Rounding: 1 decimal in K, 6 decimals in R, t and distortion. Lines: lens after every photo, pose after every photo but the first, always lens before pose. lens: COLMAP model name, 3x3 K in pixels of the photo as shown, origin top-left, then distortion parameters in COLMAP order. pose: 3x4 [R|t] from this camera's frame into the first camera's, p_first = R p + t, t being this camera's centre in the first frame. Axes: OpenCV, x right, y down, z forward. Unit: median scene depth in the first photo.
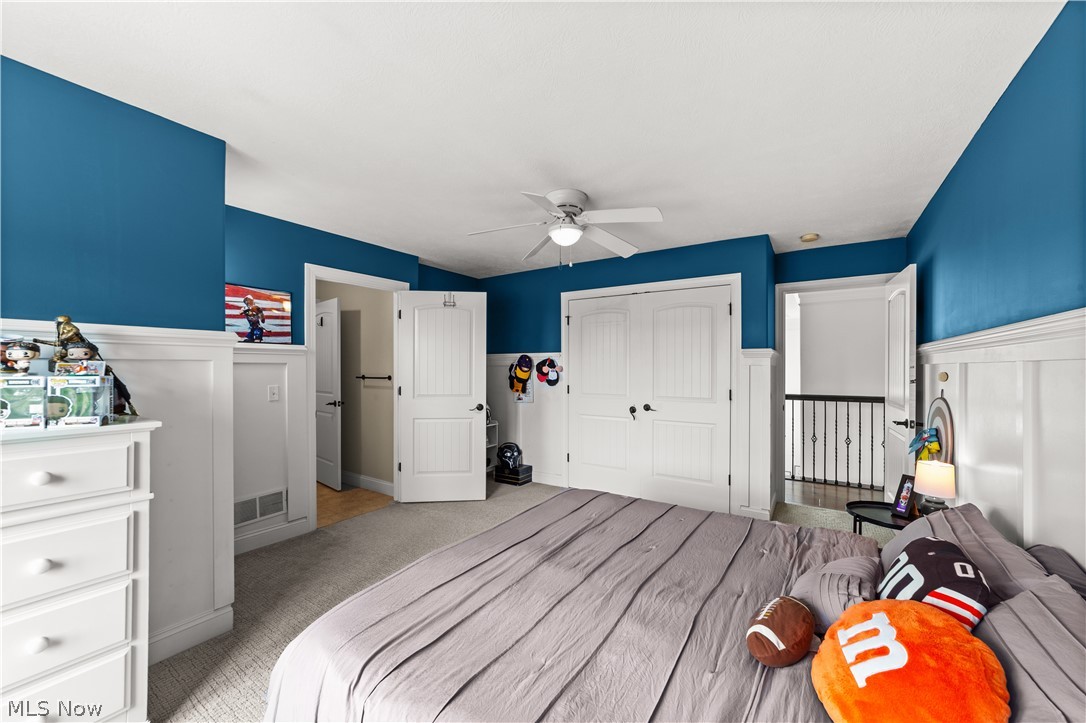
lens RADIAL K [[415.2, 0, 536.6], [0, 415.2, 370.0], [0, 0, 1]] dist [-0.022534, 0.009229]
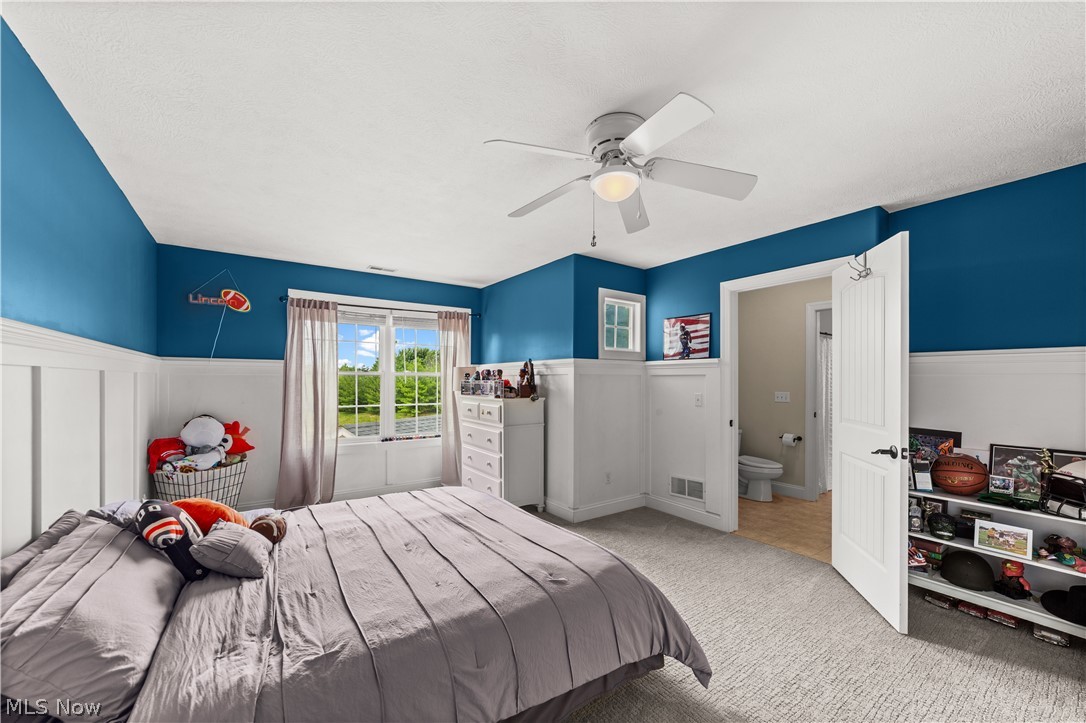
lens RADIAL K [[415.2, 0, 536.6], [0, 415.2, 370.0], [0, 0, 1]] dist [-0.022534, 0.009229]
pose [[-0.350292, -0.023736, -0.936340, 0.694438], [-0.005995, 0.999715, -0.023100, 0.000770], [0.936621, -0.002479, -0.350335, 1.006052]]
